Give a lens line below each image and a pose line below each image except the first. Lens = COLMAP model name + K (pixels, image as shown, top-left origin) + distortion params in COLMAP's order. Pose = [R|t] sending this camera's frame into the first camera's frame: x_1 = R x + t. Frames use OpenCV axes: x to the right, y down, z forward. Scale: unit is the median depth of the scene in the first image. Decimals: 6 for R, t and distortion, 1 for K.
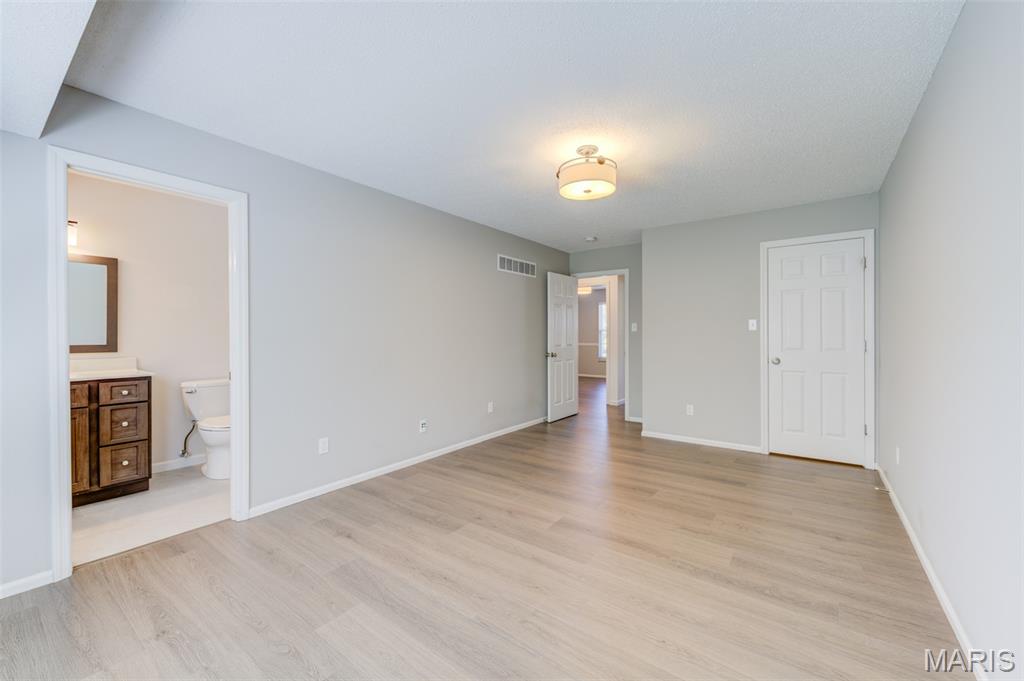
lens RADIAL K [[402.2, 0, 509.5], [0, 402.2, 336.1], [0, 0, 1]] dist [0.000430, 0.000032]
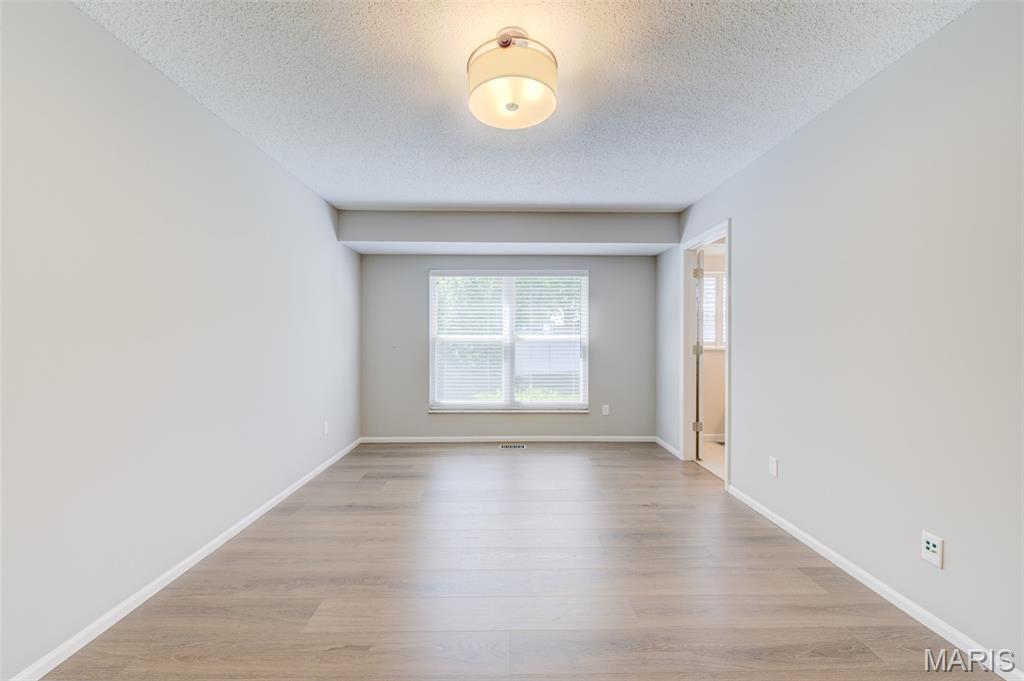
lens RADIAL K [[402.2, 0, 509.5], [0, 402.2, 336.1], [0, 0, 1]] dist [0.000430, 0.000032]
pose [[-0.796100, -0.003516, -0.605155, 0.665964], [0.000255, 0.999981, -0.006145, -0.006440], [0.605165, -0.005046, -0.796084, 1.722738]]
